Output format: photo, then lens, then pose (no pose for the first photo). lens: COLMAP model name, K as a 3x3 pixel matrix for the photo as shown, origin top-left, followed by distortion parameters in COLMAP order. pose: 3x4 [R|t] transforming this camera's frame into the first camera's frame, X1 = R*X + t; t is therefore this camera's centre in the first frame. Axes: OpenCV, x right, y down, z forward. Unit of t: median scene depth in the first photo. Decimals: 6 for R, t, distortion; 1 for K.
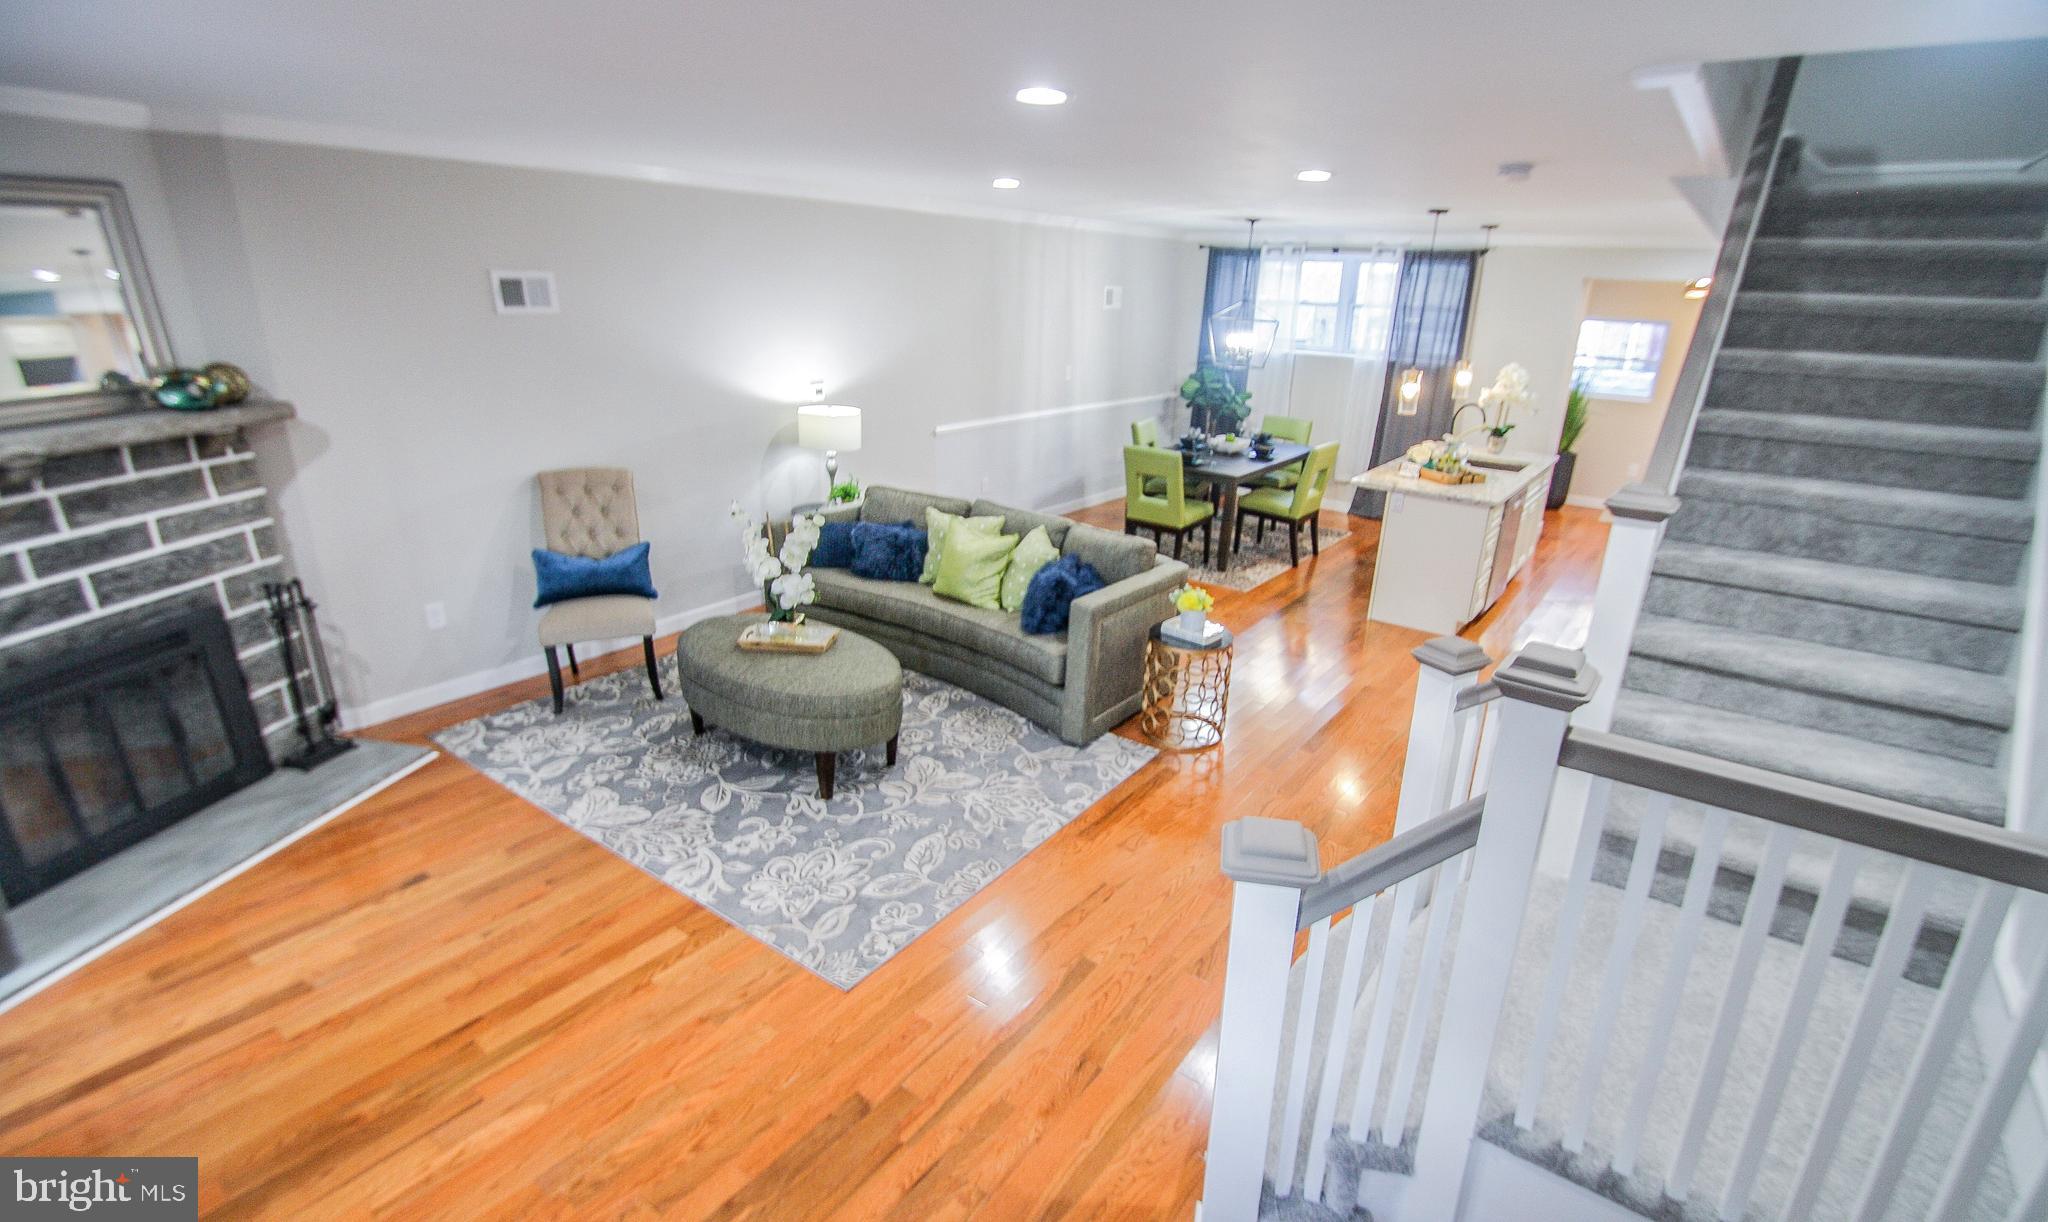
lens RADIAL K [[962.1, 0, 1068.6], [0, 962.1, 633.9], [0, 0, 1]] dist [-0.004107, -0.006003]
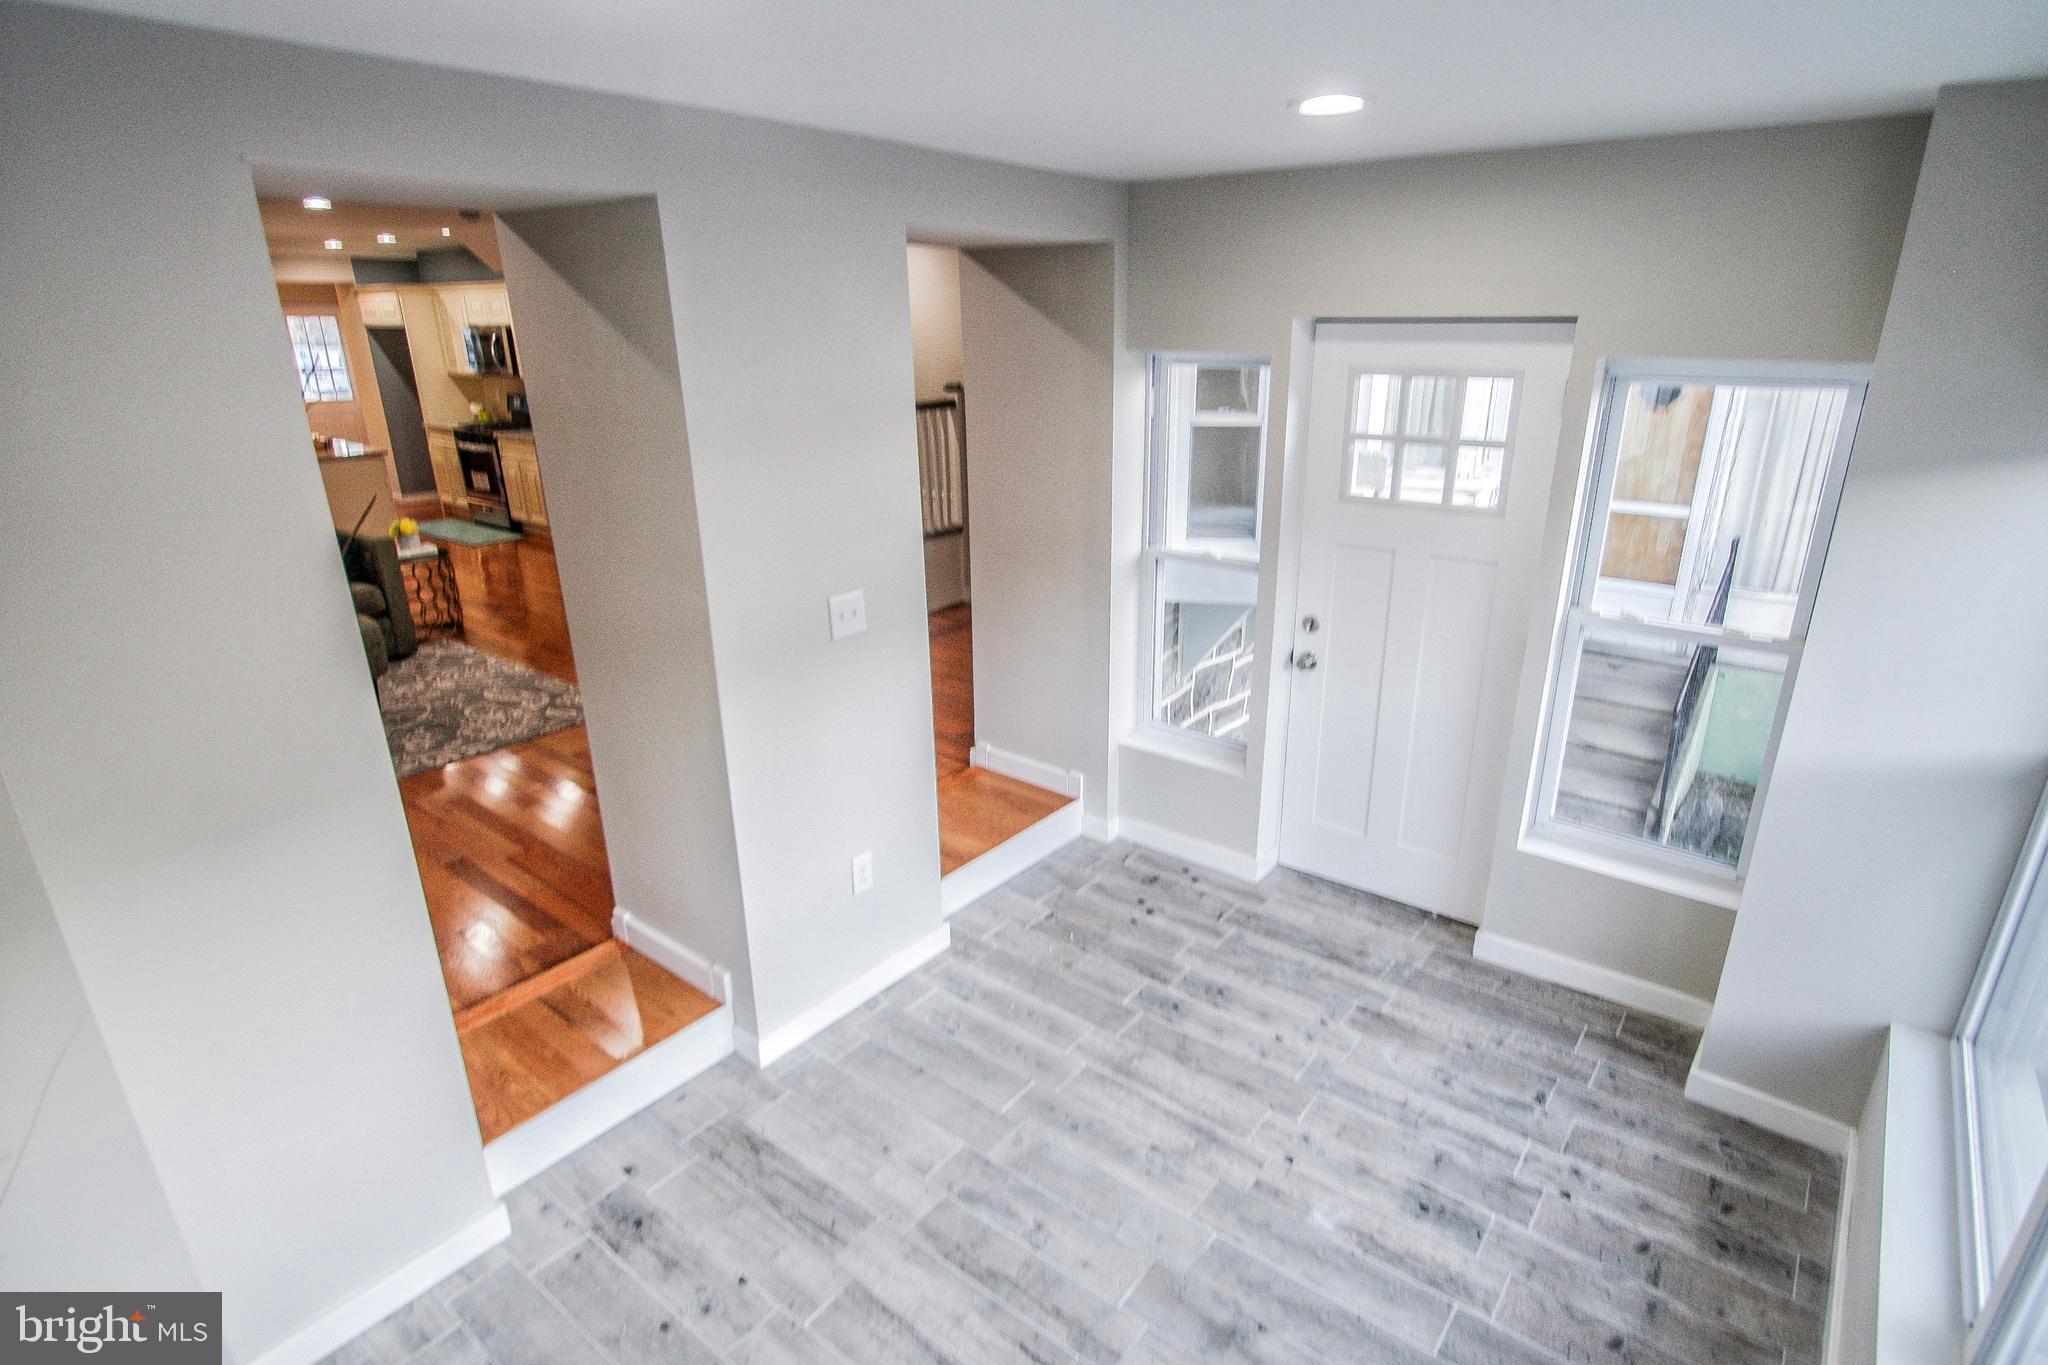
lens RADIAL K [[1040.8, 0, 1041.3], [0, 1040.8, 702.1], [0, 0, 1]] dist [0.014548, -0.000312]
pose [[0.066434, -0.379462, 0.922819, -1.250084], [0.351077, 0.874611, 0.334365, 0.000096], [-0.933987, 0.301768, 0.191324, -0.021110]]
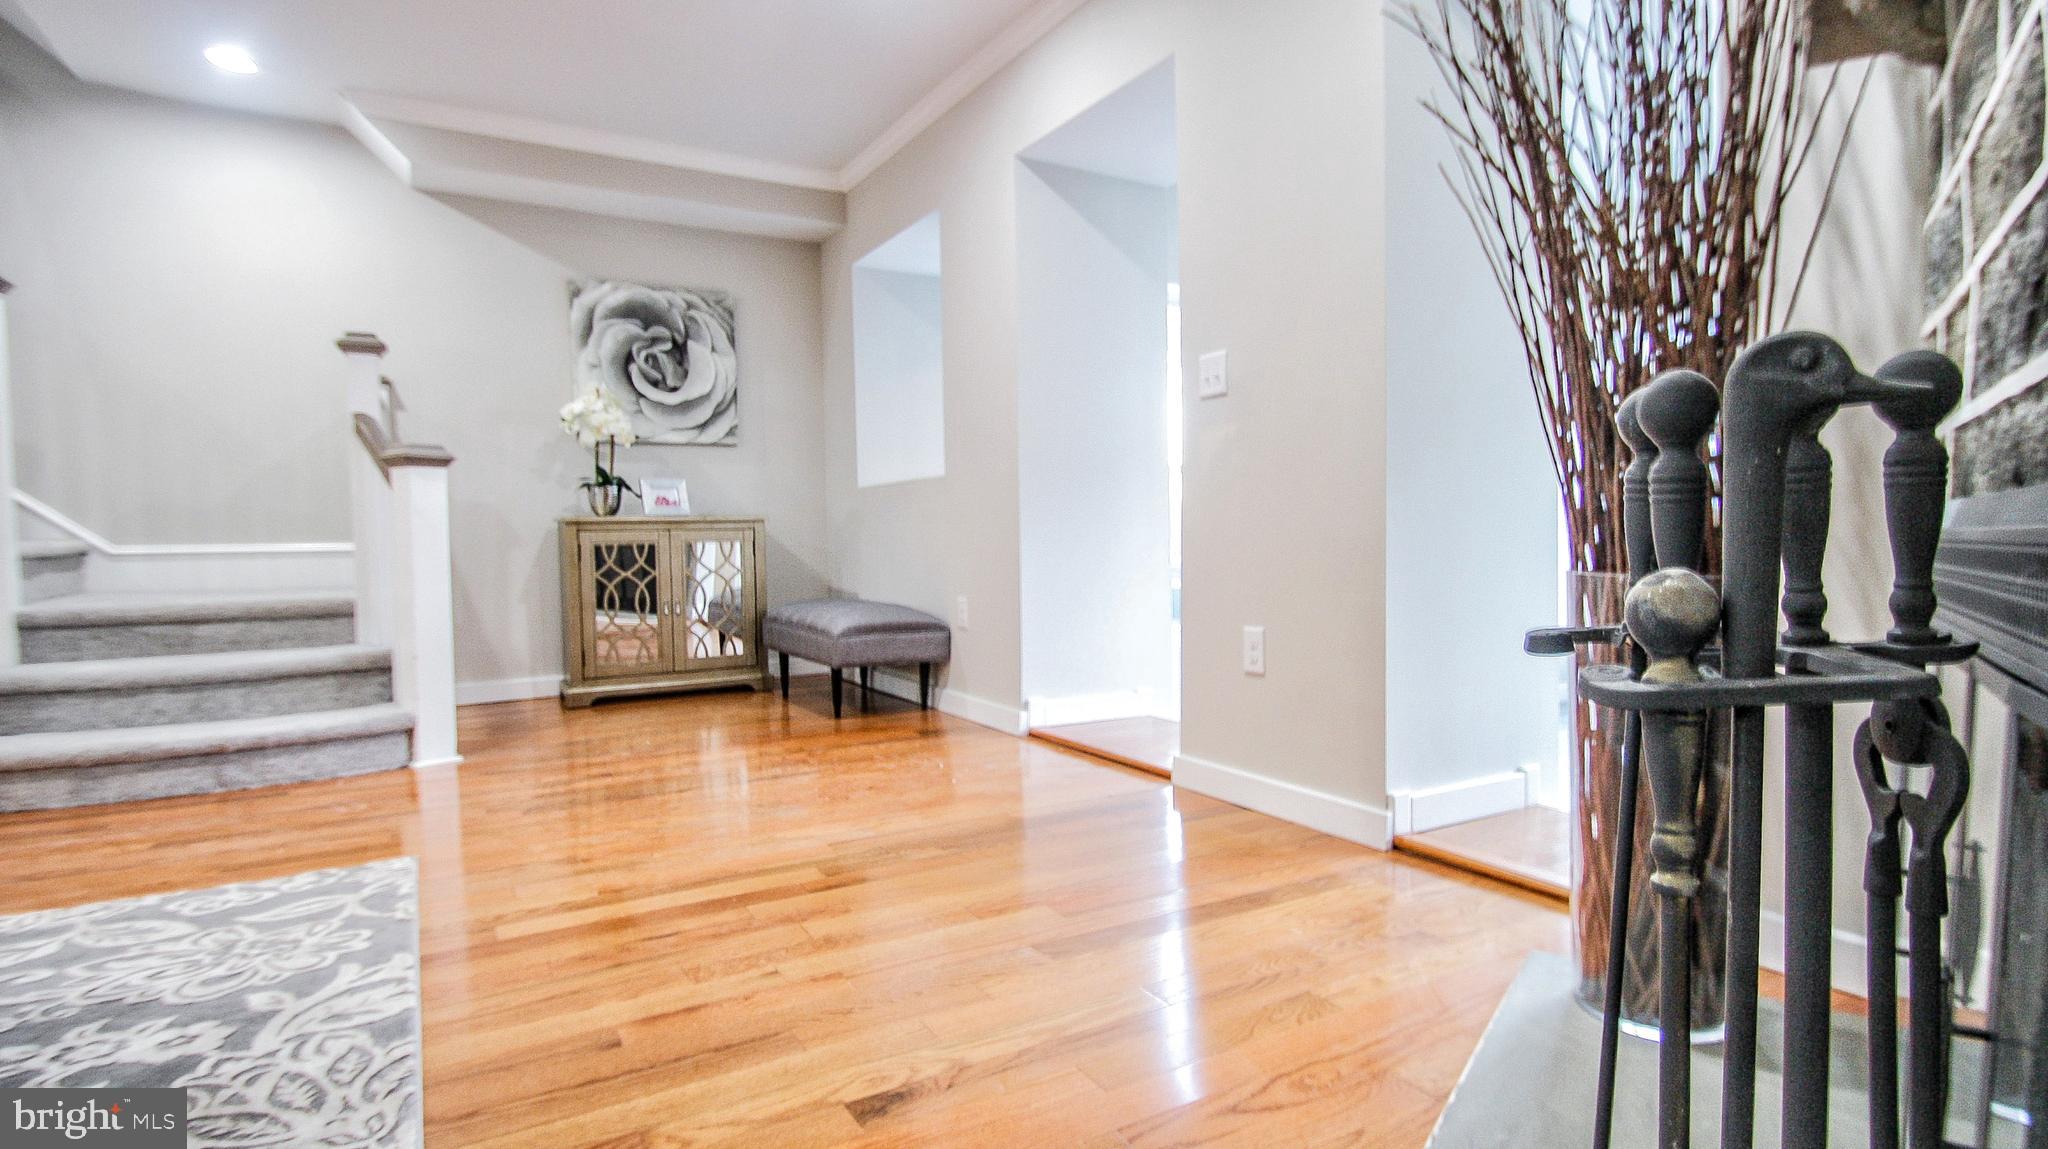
lens RADIAL K [[1050.1, 0, 1039.6], [0, 1050.1, 587.2], [0, 0, 1]] dist [0.002588, -0.000672]
pose [[-0.911550, -0.043943, 0.408834, -0.686437], [0.123229, 0.919378, 0.373575, -0.057980], [-0.392289, 0.390913, -0.832644, 0.948459]]
